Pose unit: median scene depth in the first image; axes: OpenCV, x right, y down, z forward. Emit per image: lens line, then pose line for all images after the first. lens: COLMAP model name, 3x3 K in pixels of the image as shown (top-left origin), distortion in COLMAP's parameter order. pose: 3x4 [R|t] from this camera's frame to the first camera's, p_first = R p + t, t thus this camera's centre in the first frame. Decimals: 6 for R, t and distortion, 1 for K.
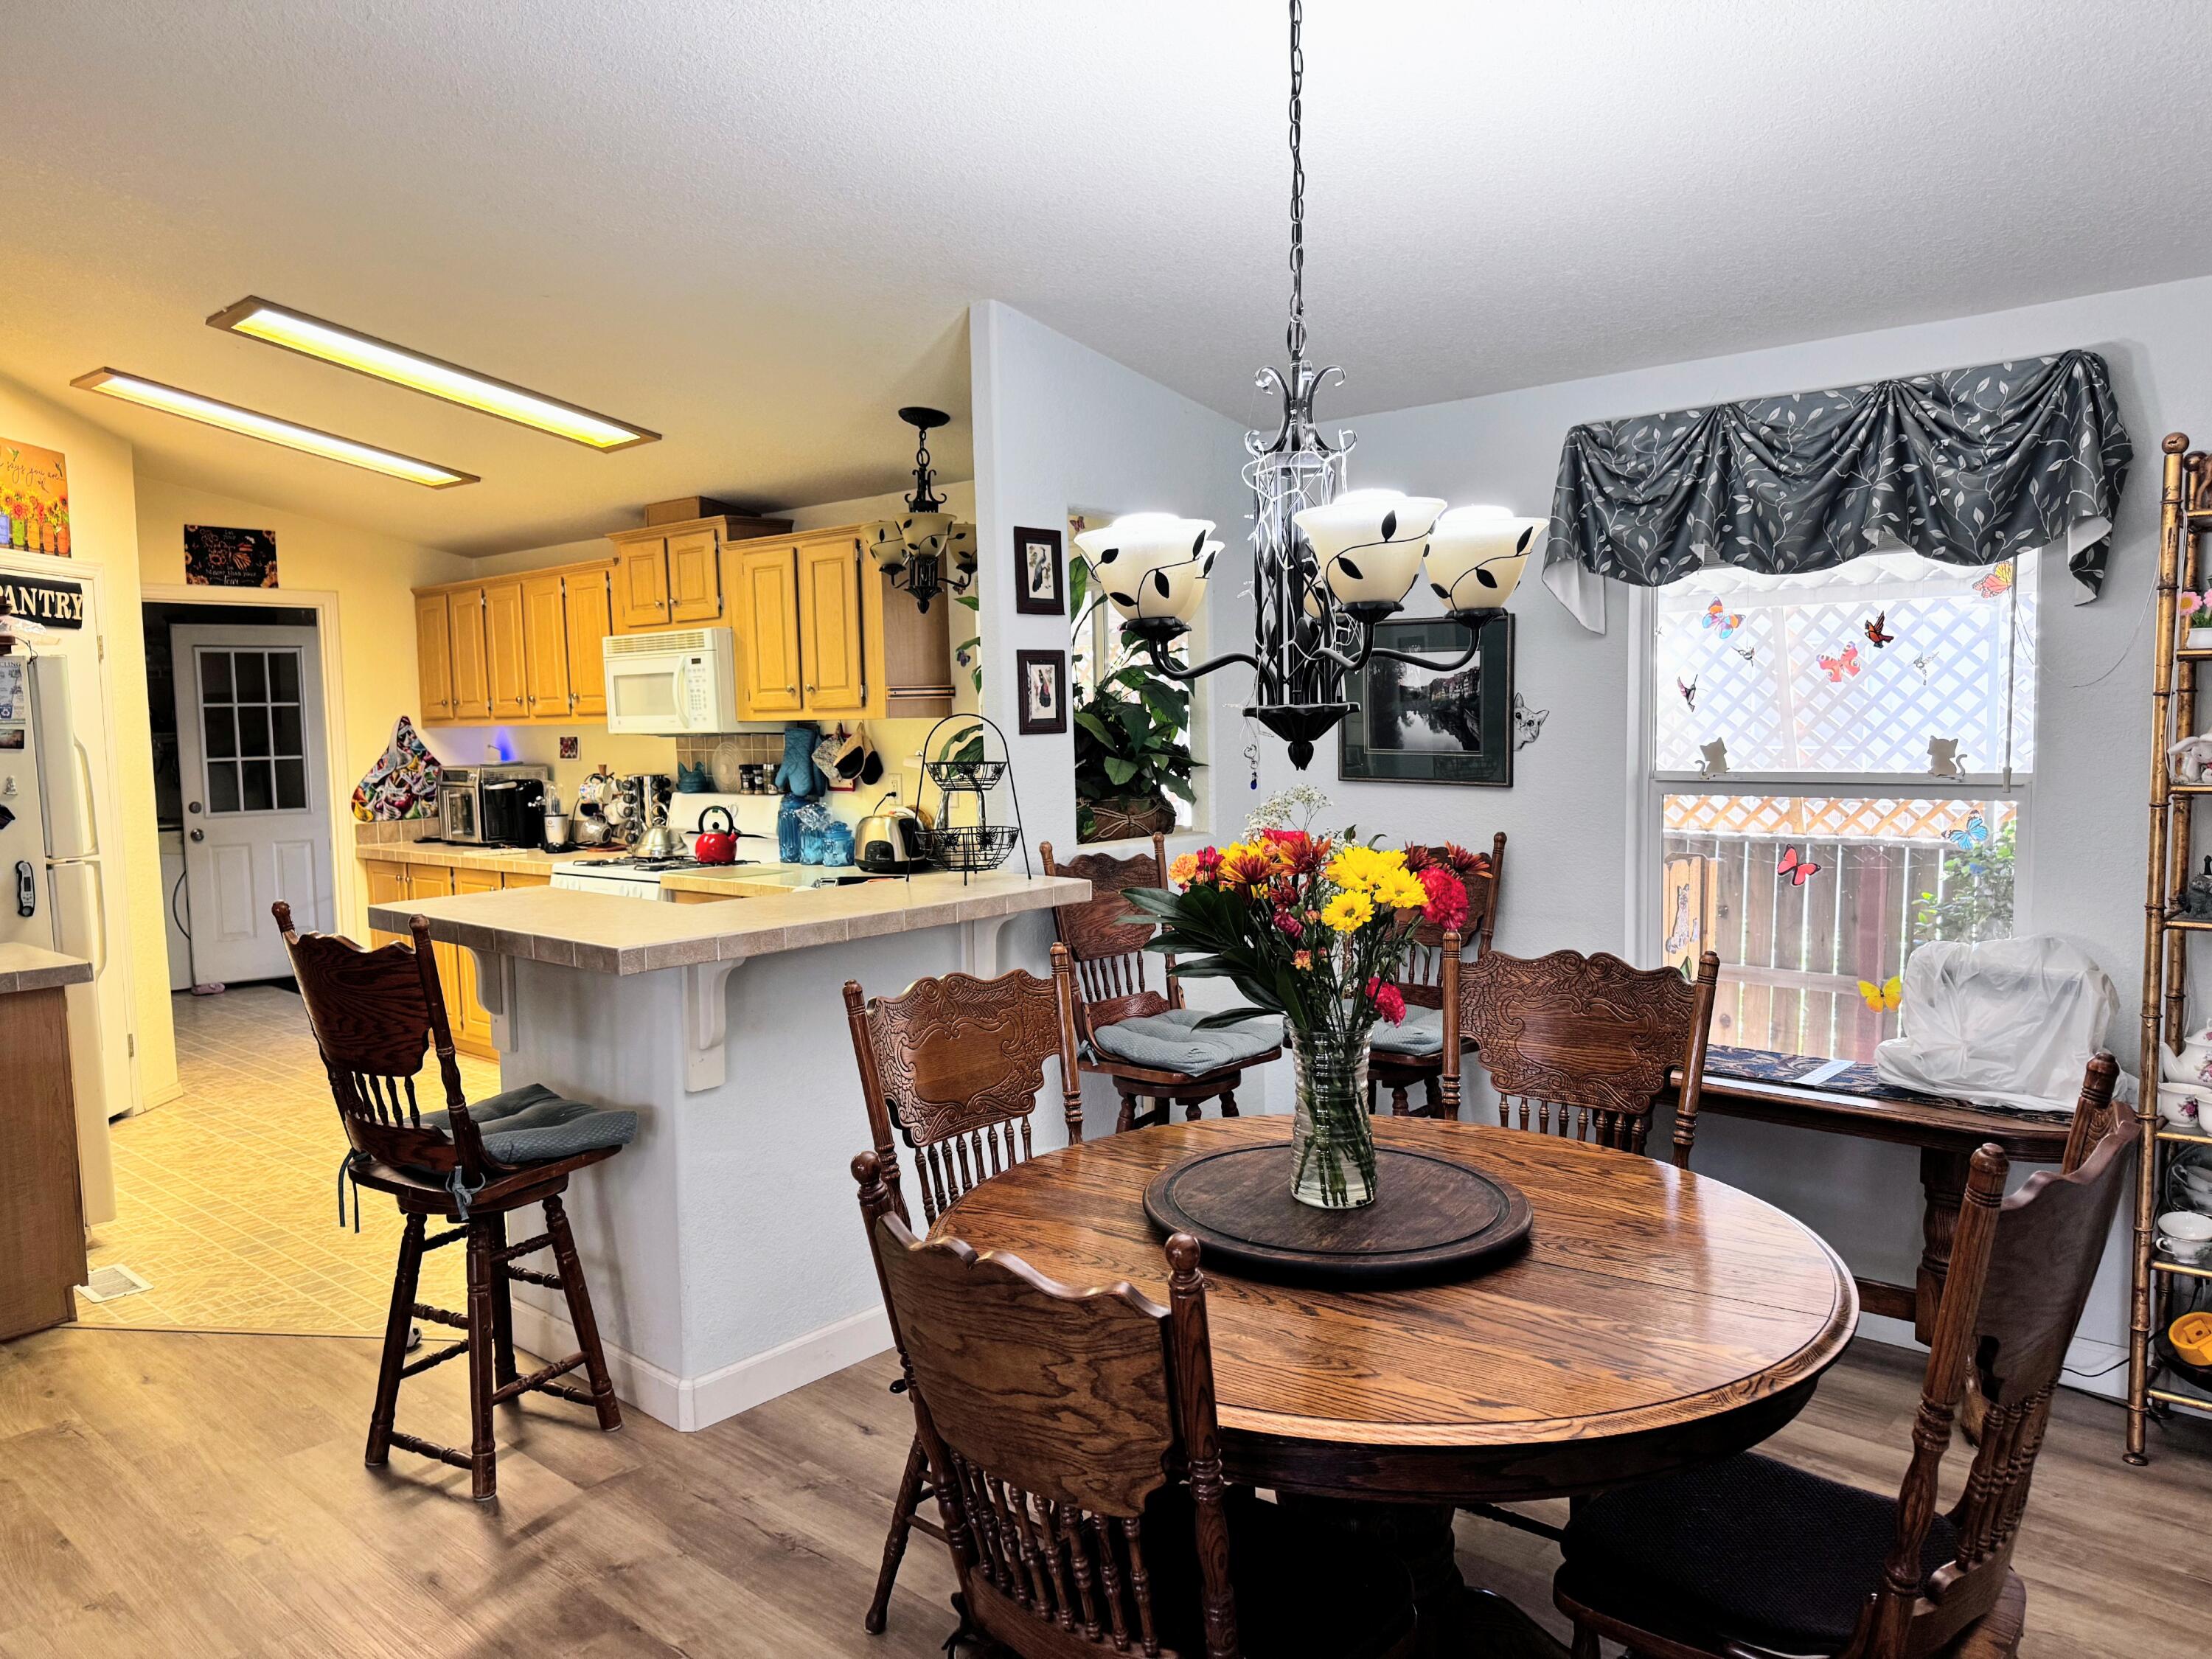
lens RADIAL K [[1532.7, 0, 1143.9], [0, 1532.7, 856.9], [0, 0, 1]] dist [0.071992, -0.115824]
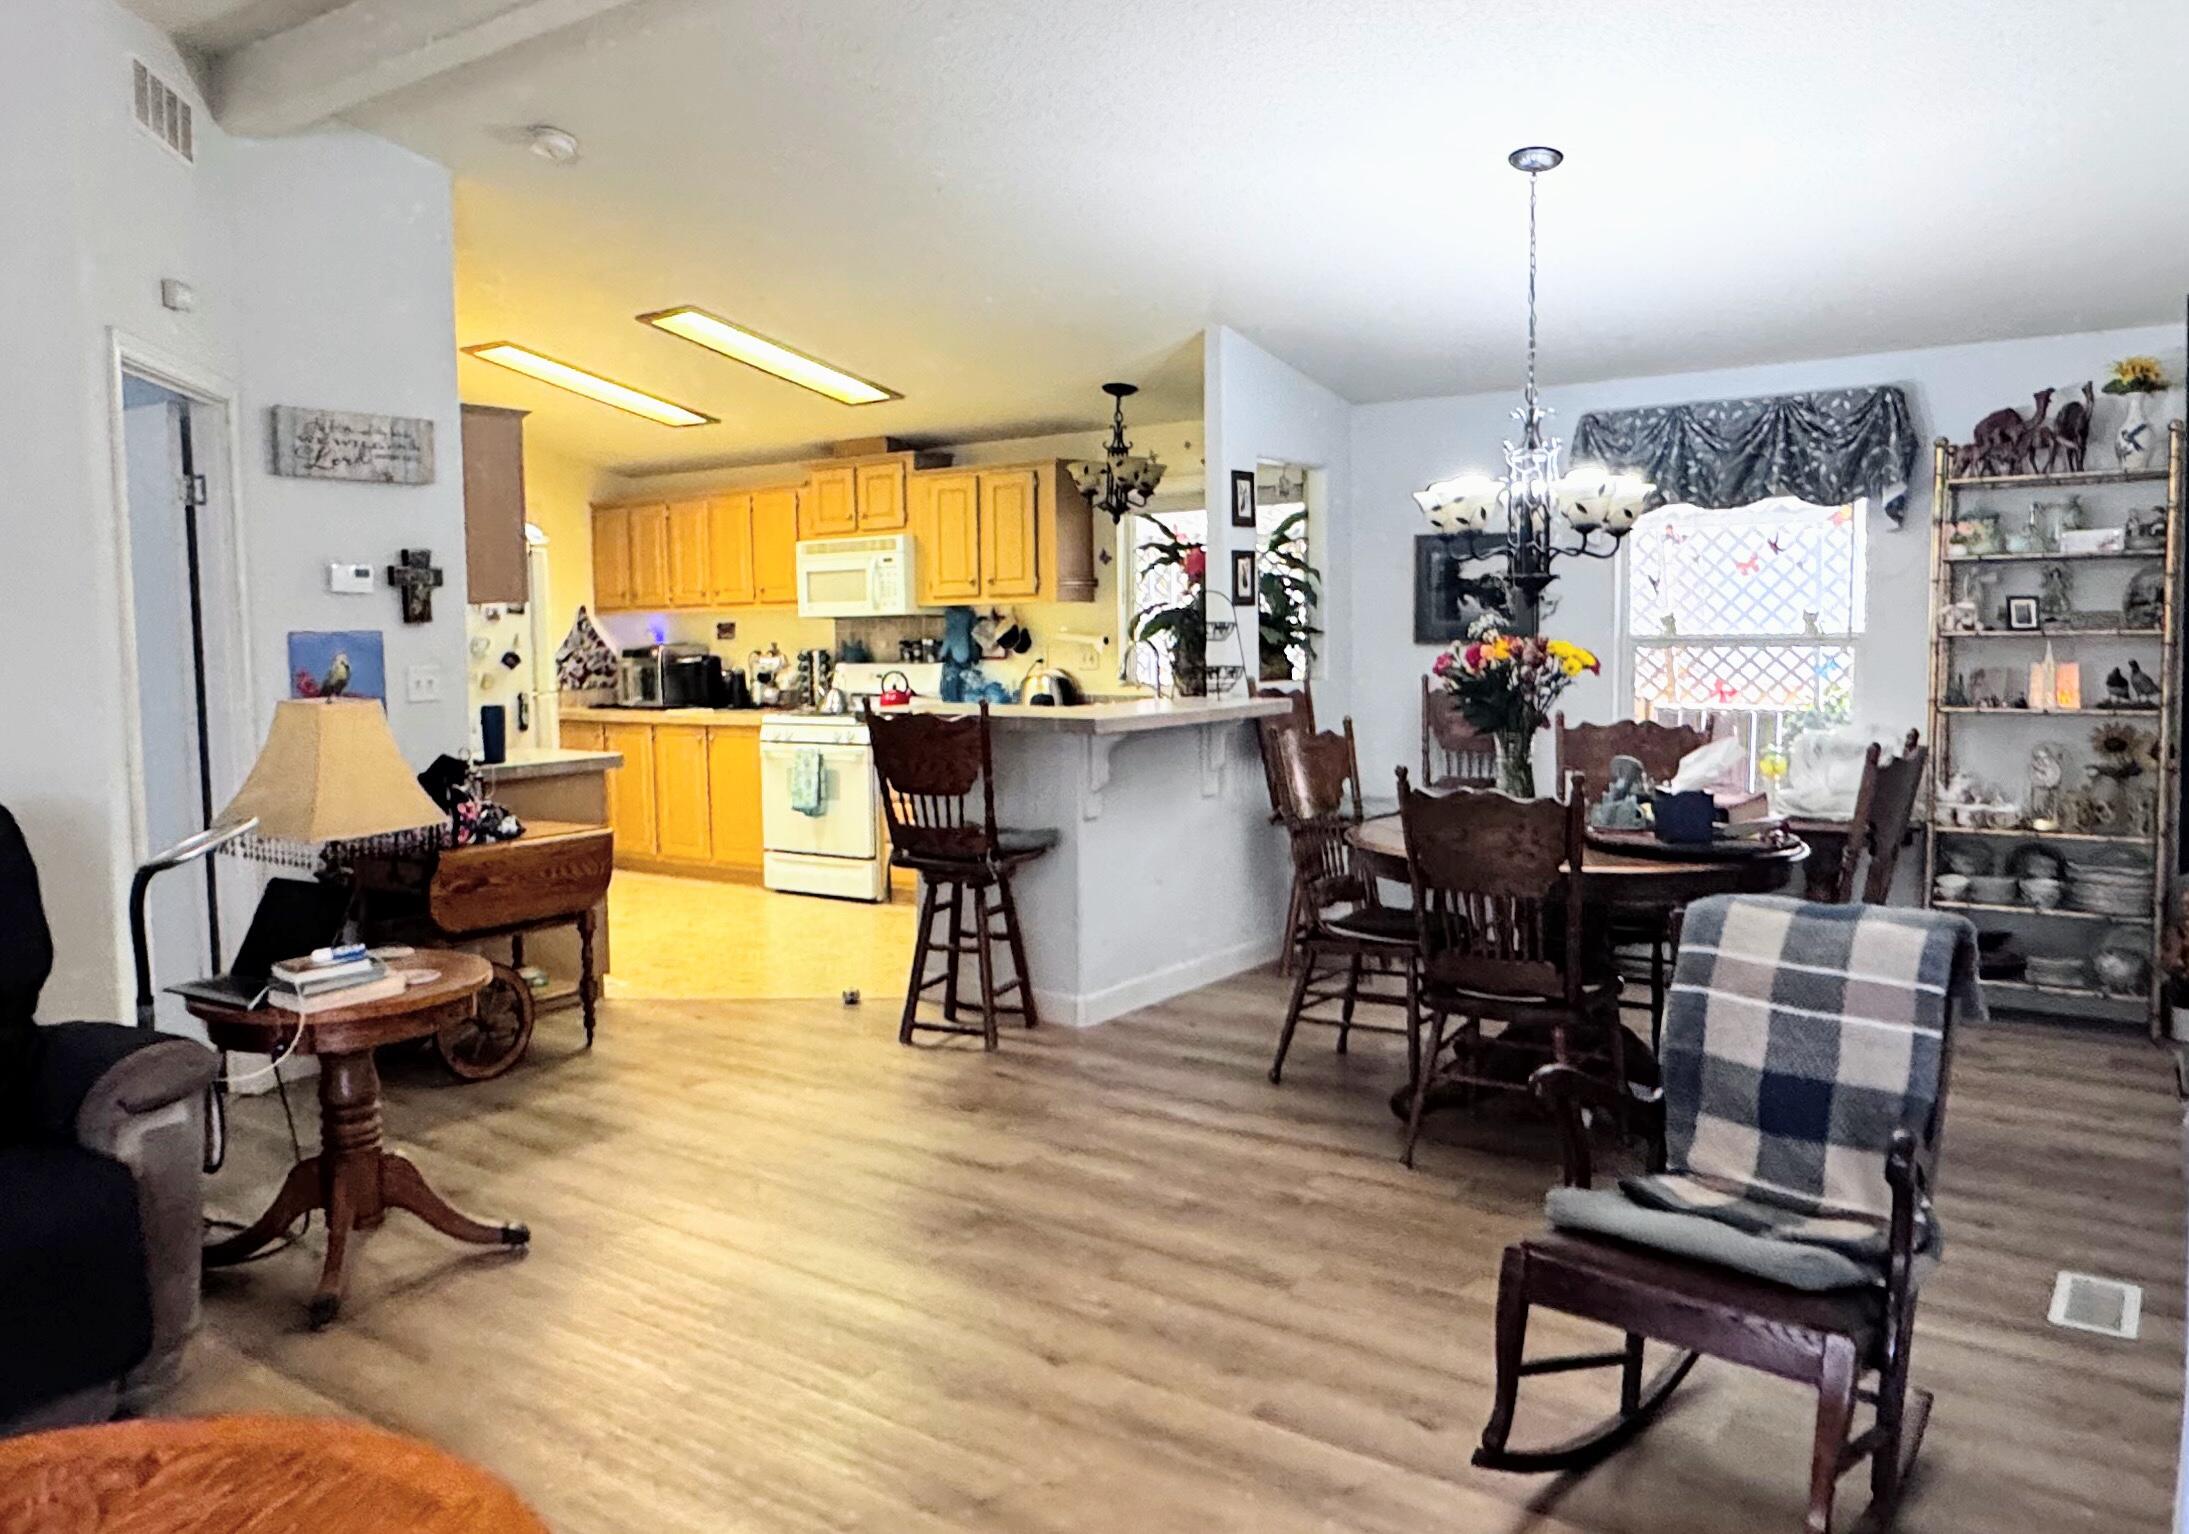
lens RADIAL K [[1581.4, 0, 1094.5], [0, 1581.4, 767.0], [0, 0, 1]] dist [-0.008879, -0.002461]
pose [[0.995775, -0.002223, 0.091804, -0.234901], [0.002867, 0.999972, -0.006884, 0.058868], [-0.091786, 0.007118, 0.995753, -0.356522]]
